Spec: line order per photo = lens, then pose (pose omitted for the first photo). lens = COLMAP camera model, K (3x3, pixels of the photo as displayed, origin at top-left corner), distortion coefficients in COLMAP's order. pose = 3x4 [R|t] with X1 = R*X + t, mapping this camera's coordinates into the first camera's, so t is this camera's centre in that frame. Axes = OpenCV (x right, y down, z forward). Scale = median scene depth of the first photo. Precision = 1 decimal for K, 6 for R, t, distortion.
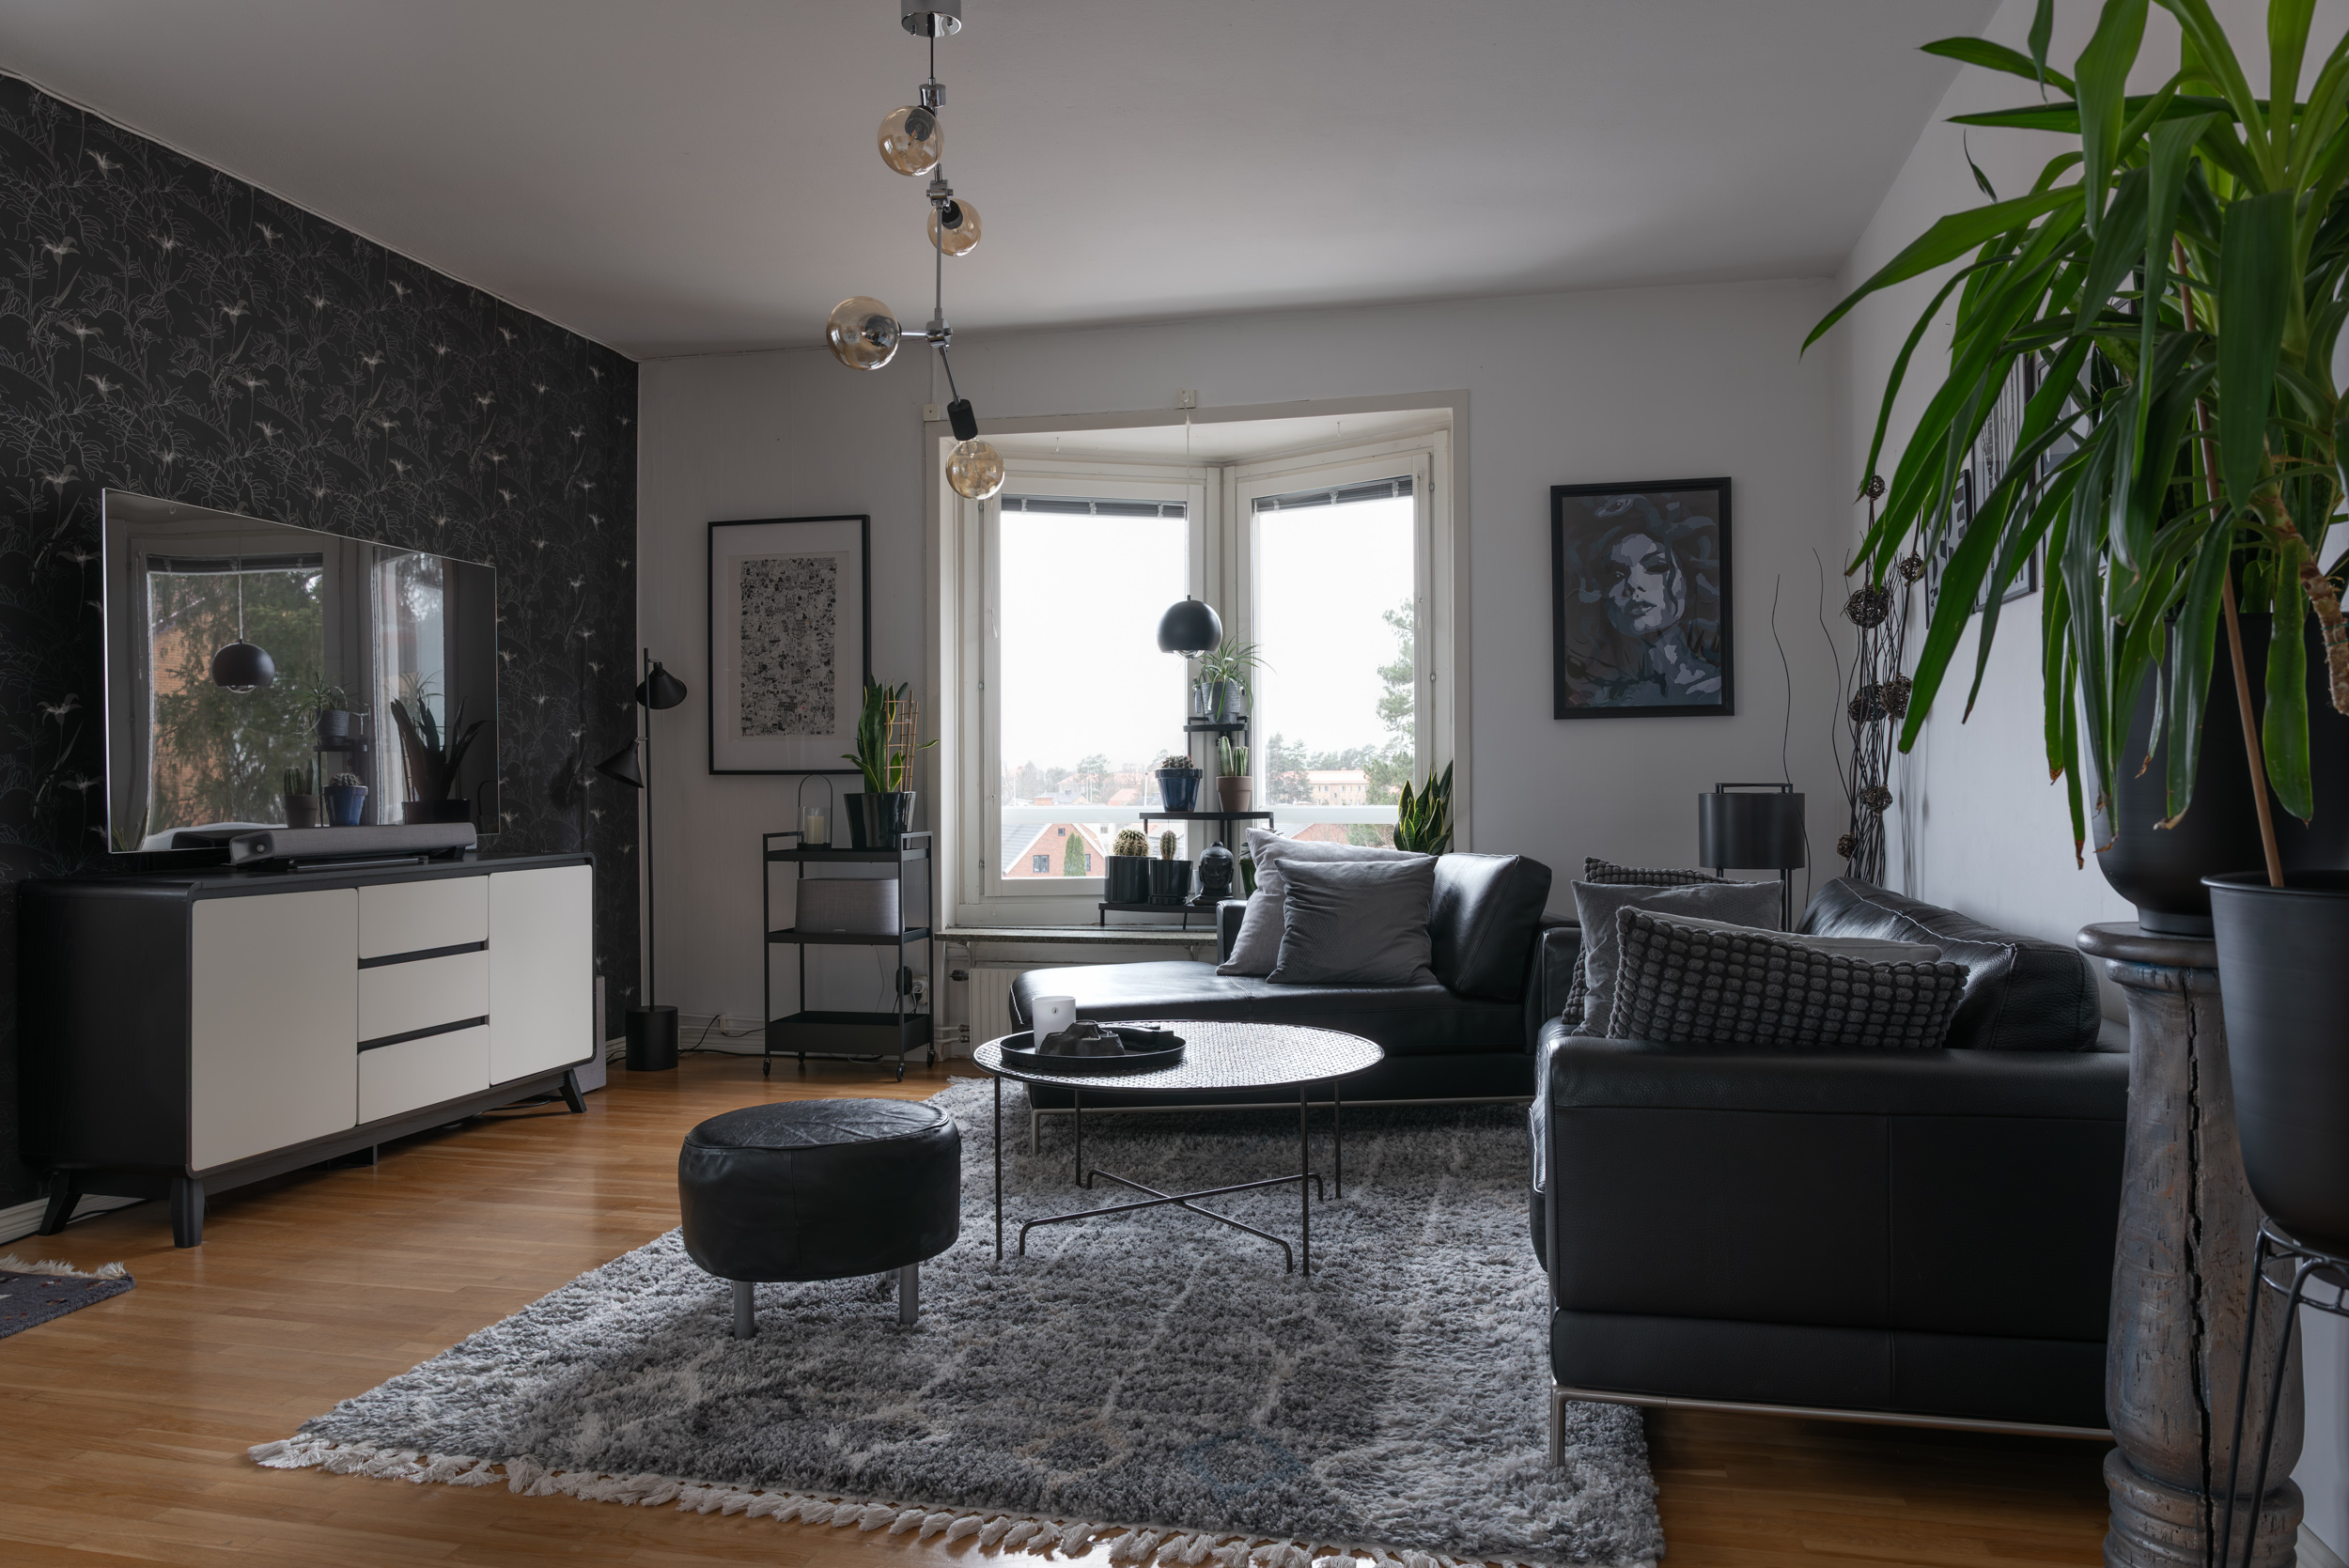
lens RADIAL K [[1649.0, 0, 1174.5], [0, 1649.0, 784.0], [0, 0, 1]] dist [-0.010762, 0.001018]
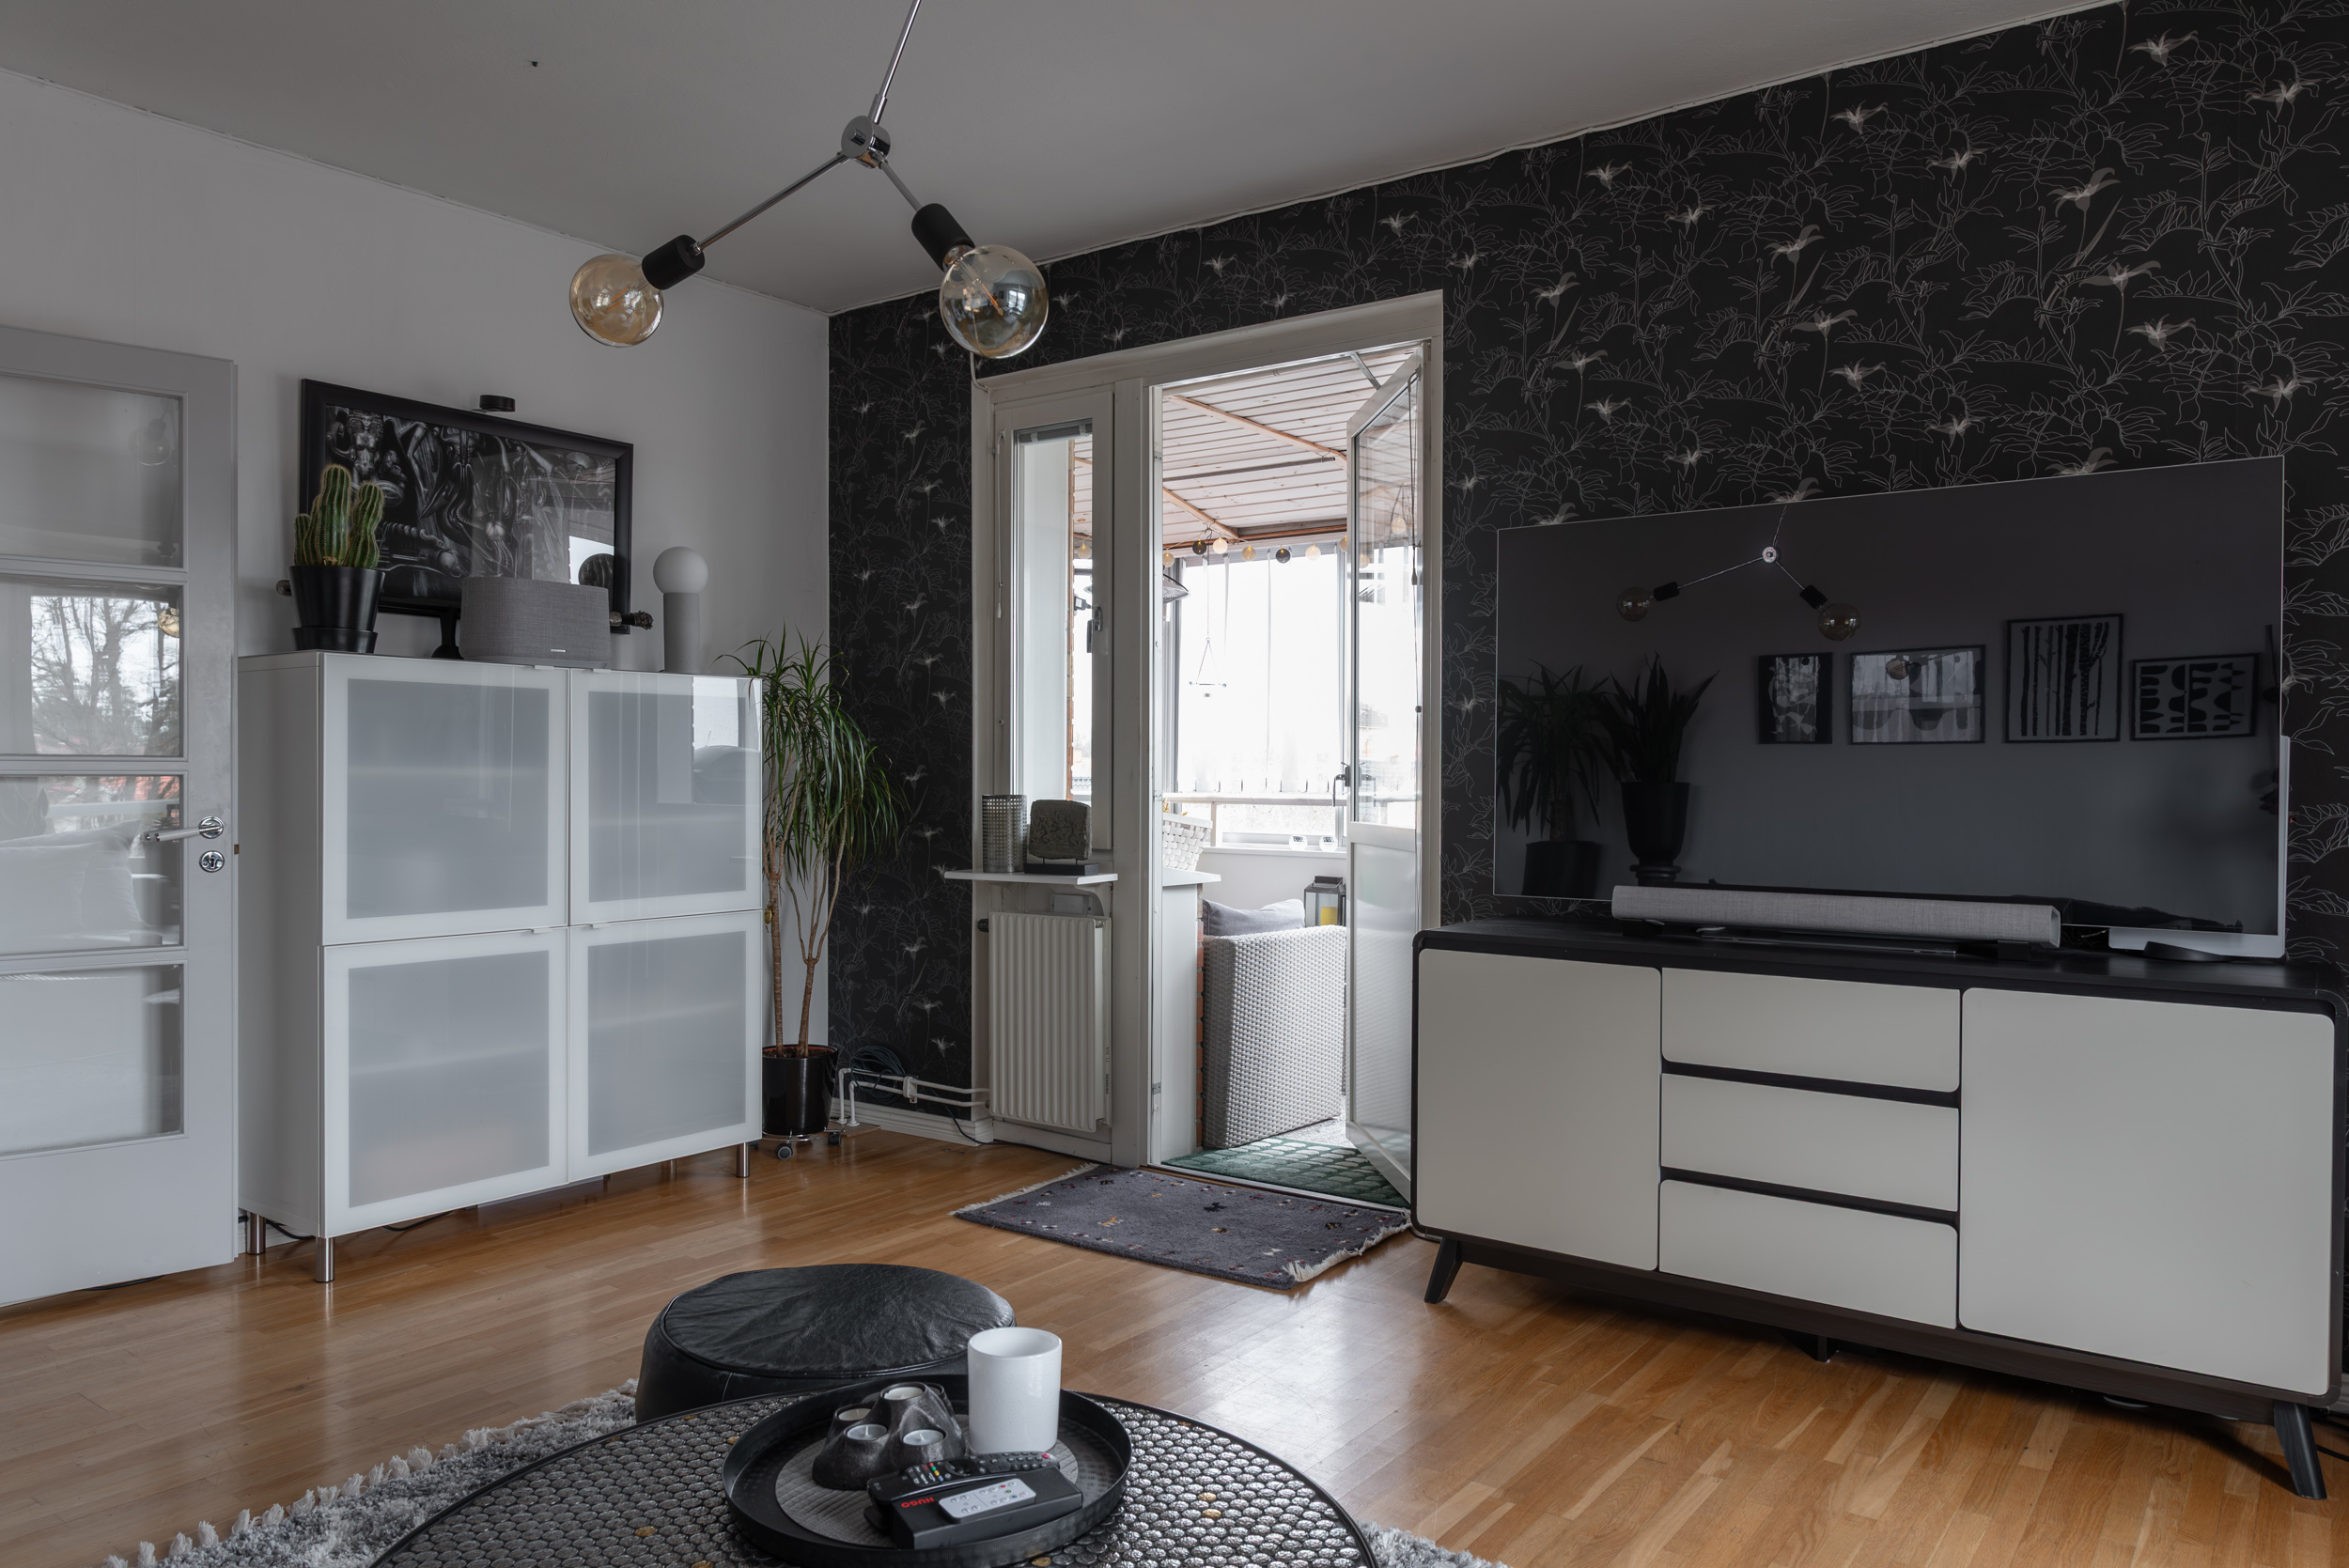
lens RADIAL K [[1596.7, 0, 1174.5], [0, 1596.7, 784.0], [0, 0, 1]] dist [-0.000923, -0.000986]
pose [[-0.393108, 0.010695, -0.919430, 0.212272], [-0.003637, 0.999906, 0.013186, -0.024442], [0.919485, 0.008527, -0.393032, 0.791939]]
